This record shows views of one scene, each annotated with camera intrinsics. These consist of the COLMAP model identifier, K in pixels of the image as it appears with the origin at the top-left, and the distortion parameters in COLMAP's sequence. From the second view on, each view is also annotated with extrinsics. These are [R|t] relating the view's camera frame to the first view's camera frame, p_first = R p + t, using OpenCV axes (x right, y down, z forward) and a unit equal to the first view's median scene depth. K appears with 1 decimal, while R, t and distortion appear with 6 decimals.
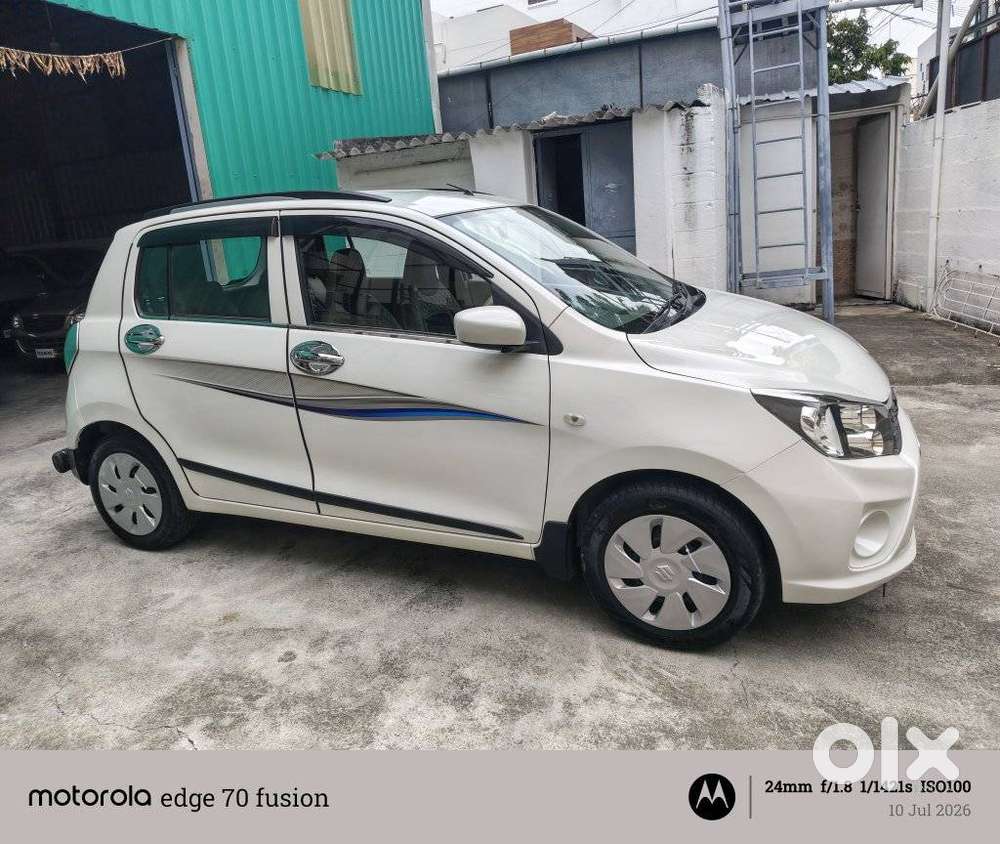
lens RADIAL K [[687.9, 0, 500.6], [0, 687.9, 383.2], [0, 0, 1]] dist [0.036331, -0.041851]
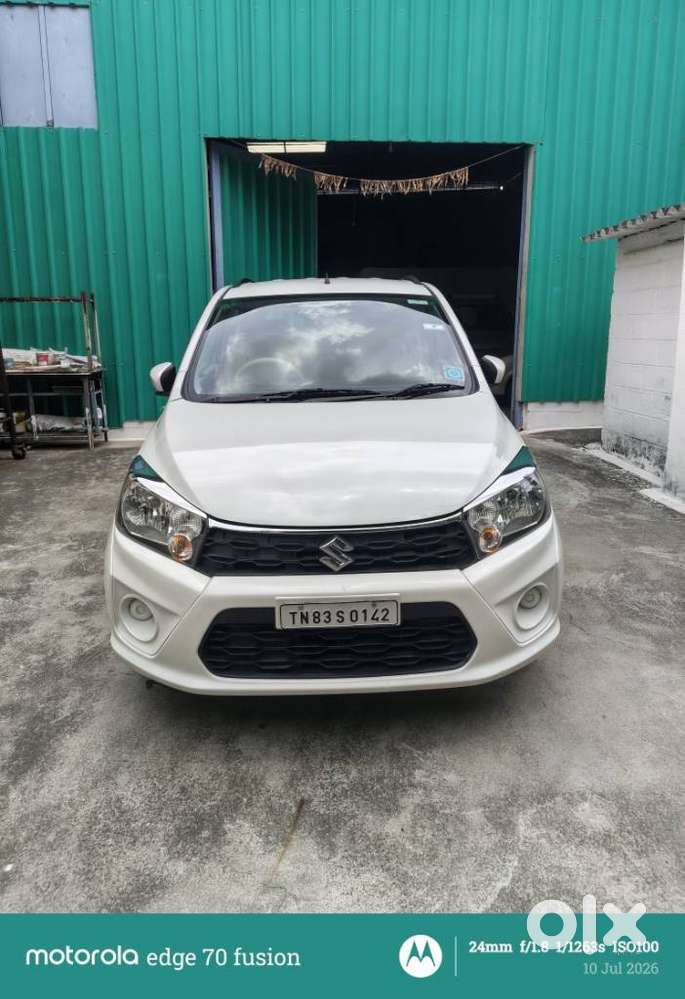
lens RADIAL K [[626.8, 0, 343.3], [0, 626.8, 449.4], [0, 0, 1]] dist [0.045943, -0.056873]
pose [[0.424153, 0.253098, -0.869503, 1.116409], [-0.236238, 0.957829, 0.163570, -0.203878], [0.874235, 0.136031, 0.466057, 0.611490]]
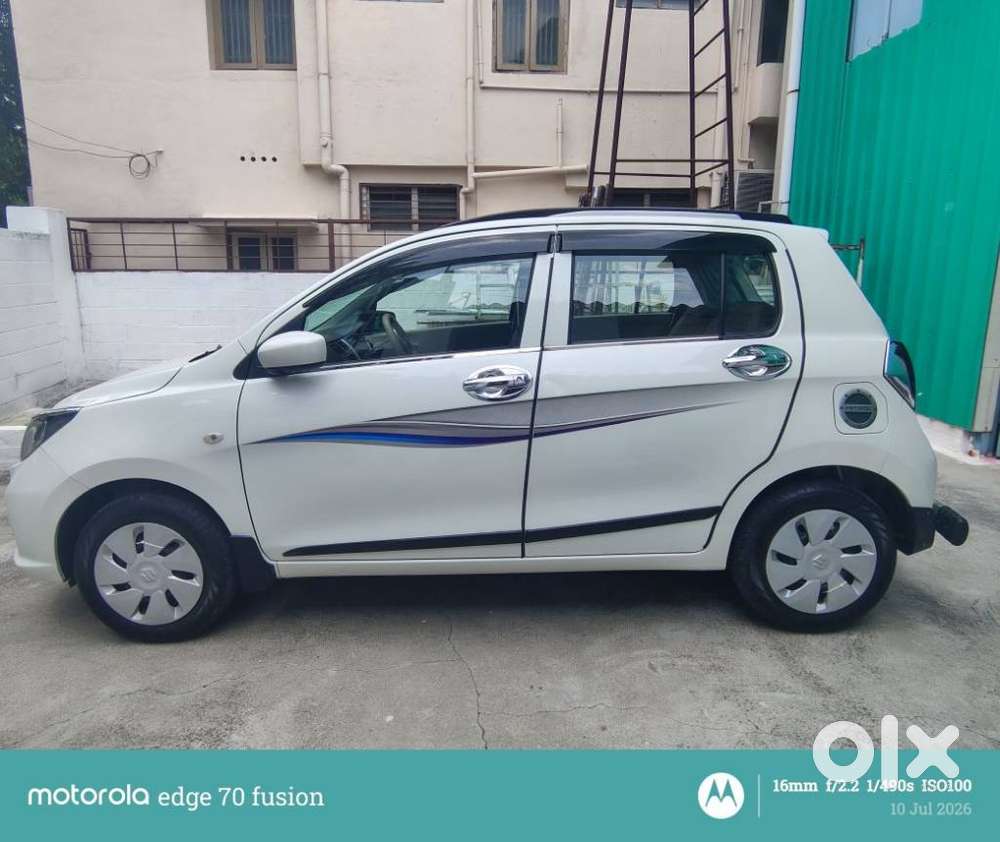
lens RADIAL K [[615.5, 0, 493.6], [0, 615.5, 382.2], [0, 0, 1]] dist [-0.006560, 0.000602]
pose [[-0.916410, 0.149193, -0.371396, 0.272414], [-0.015462, 0.914039, 0.405331, -0.505752], [0.399943, 0.377191, -0.835328, 2.131686]]
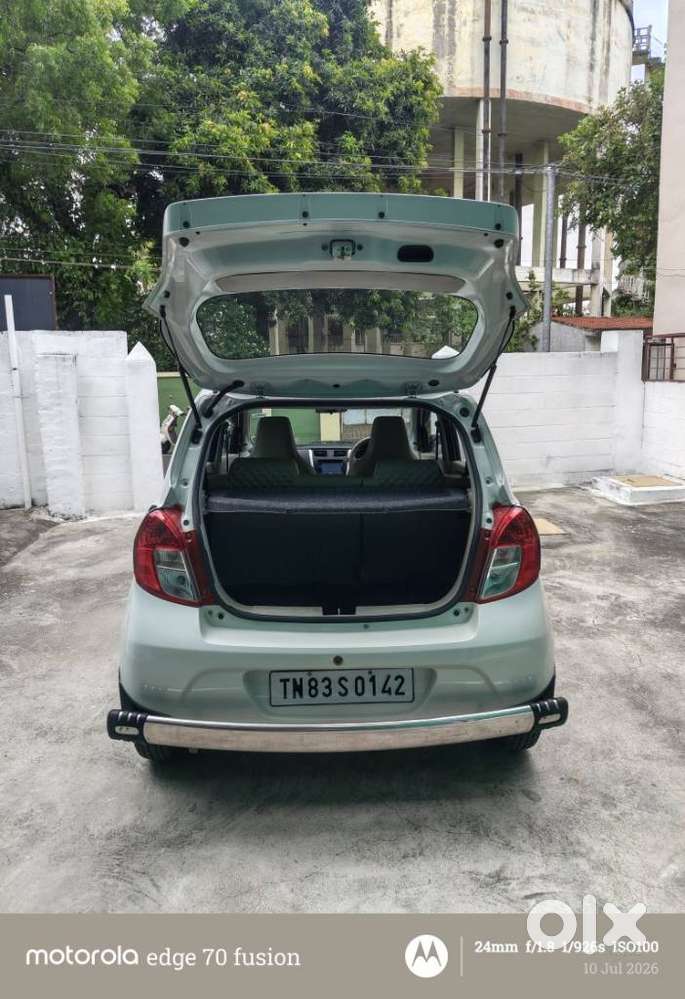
lens RADIAL K [[626.8, 0, 343.3], [0, 626.8, 449.4], [0, 0, 1]] dist [0.045943, -0.056873]
pose [[-0.428475, -0.029855, 0.903060, -1.412660], [0.251226, 0.956108, 0.150808, -0.374402], [-0.867926, 0.291490, -0.402168, 1.736420]]
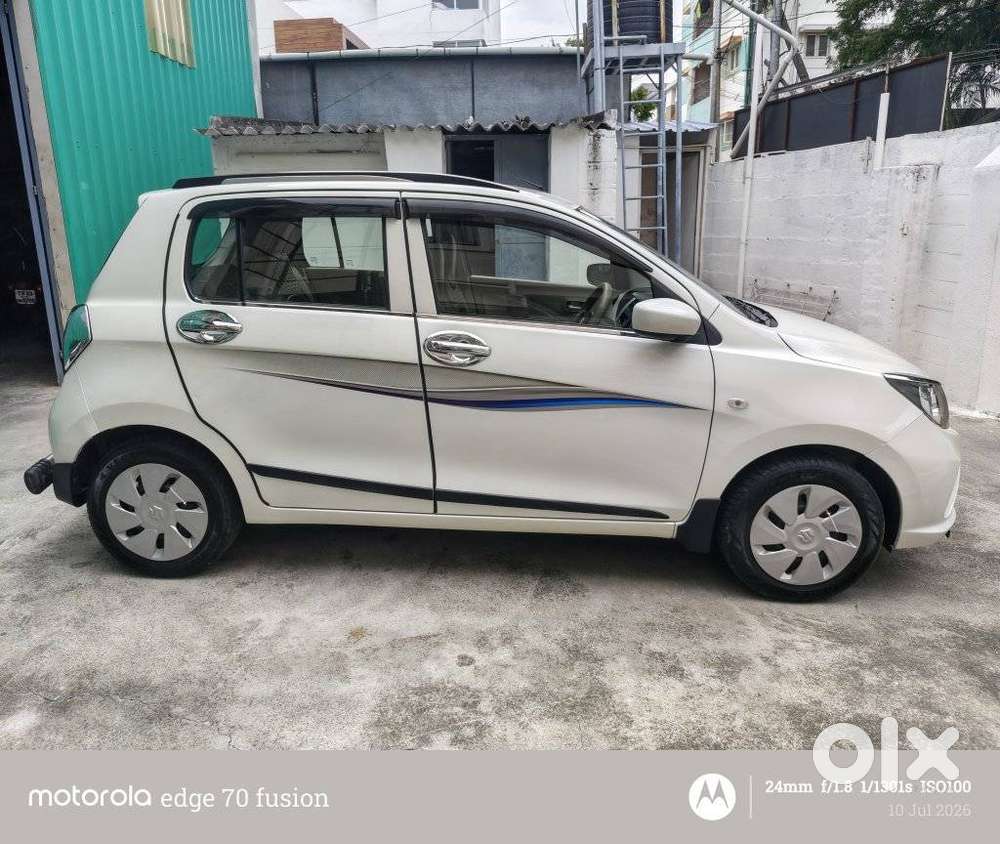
lens RADIAL K [[692.4, 0, 486.4], [0, 692.4, 386.7], [0, 0, 1]] dist [0.028704, -0.031146]
pose [[0.936001, -0.011557, 0.351808, -0.541080], [0.014251, 0.999886, -0.005070, 0.021411], [-0.351709, 0.009759, 0.936058, 0.082829]]
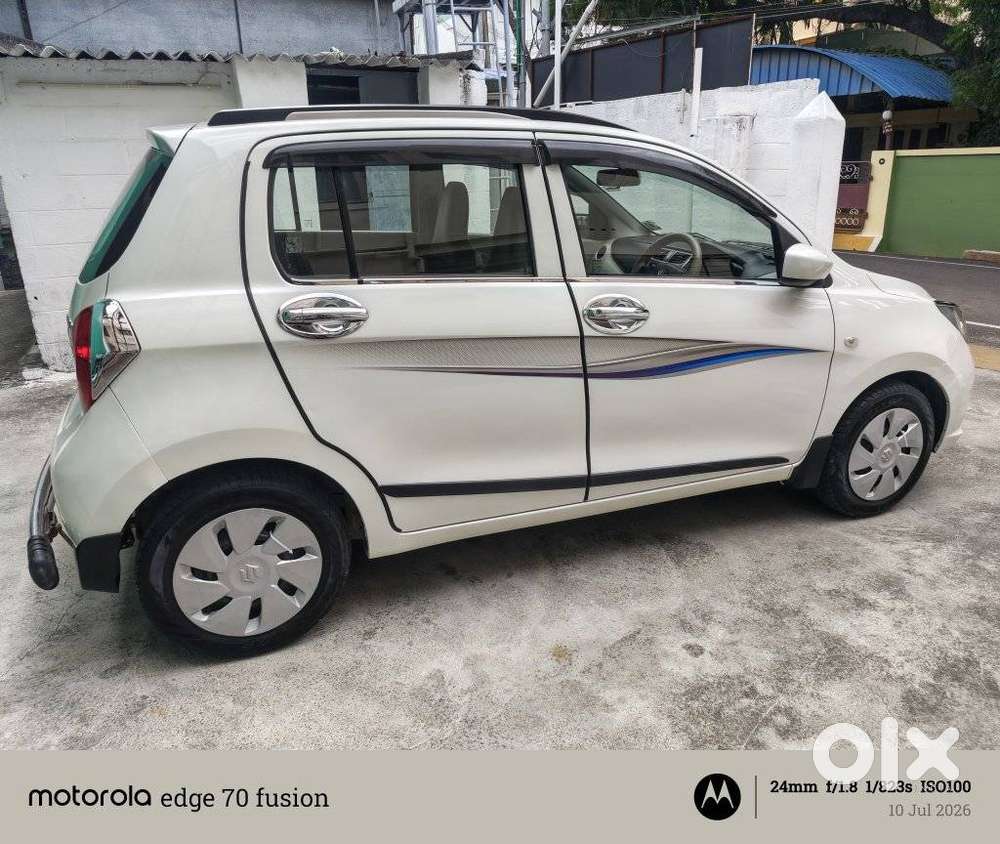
lens RADIAL K [[692.4, 0, 486.4], [0, 692.4, 386.7], [0, 0, 1]] dist [0.028704, -0.031146]
pose [[0.713701, -0.148470, 0.684535, -0.932046], [0.120803, 0.988724, 0.088496, -0.040788], [-0.689955, 0.019534, 0.723589, 0.473455]]
